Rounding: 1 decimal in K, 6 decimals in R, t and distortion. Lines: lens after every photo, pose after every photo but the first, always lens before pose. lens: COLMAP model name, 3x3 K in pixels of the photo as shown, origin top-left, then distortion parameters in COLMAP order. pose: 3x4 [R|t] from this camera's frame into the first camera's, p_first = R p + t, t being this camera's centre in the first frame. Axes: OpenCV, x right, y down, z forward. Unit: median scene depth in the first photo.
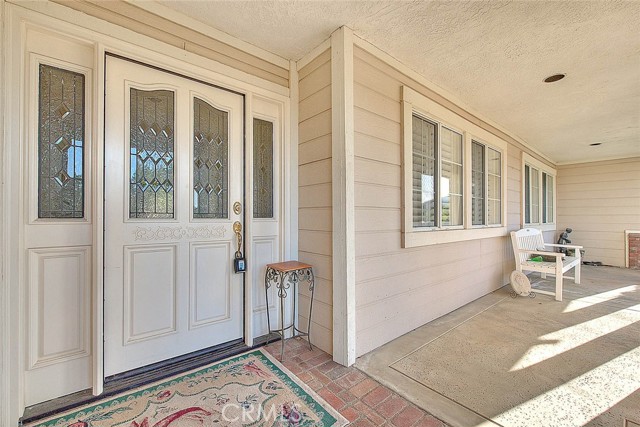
lens RADIAL K [[262.9, 0, 323.4], [0, 262.9, 212.3], [0, 0, 1]] dist [-0.003792, -0.000312]
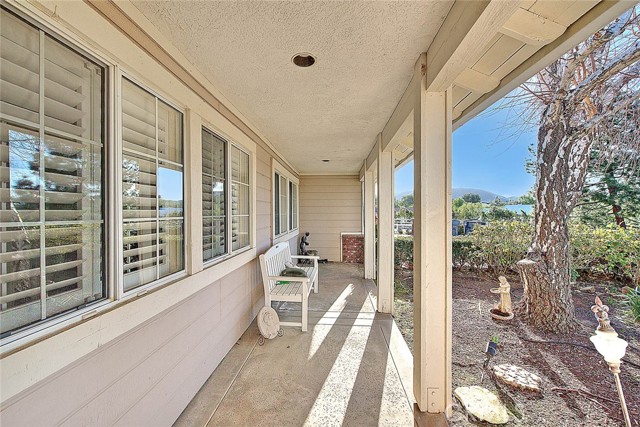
lens RADIAL K [[262.9, 0, 319.0], [0, 262.9, 211.2], [0, 0, 1]] dist [-0.003792, -0.000312]
pose [[0.688567, -0.007653, 0.725132, 0.240186], [0.000122, 0.999946, 0.010437, -0.065124], [-0.725173, -0.007099, 0.688531, 0.293391]]
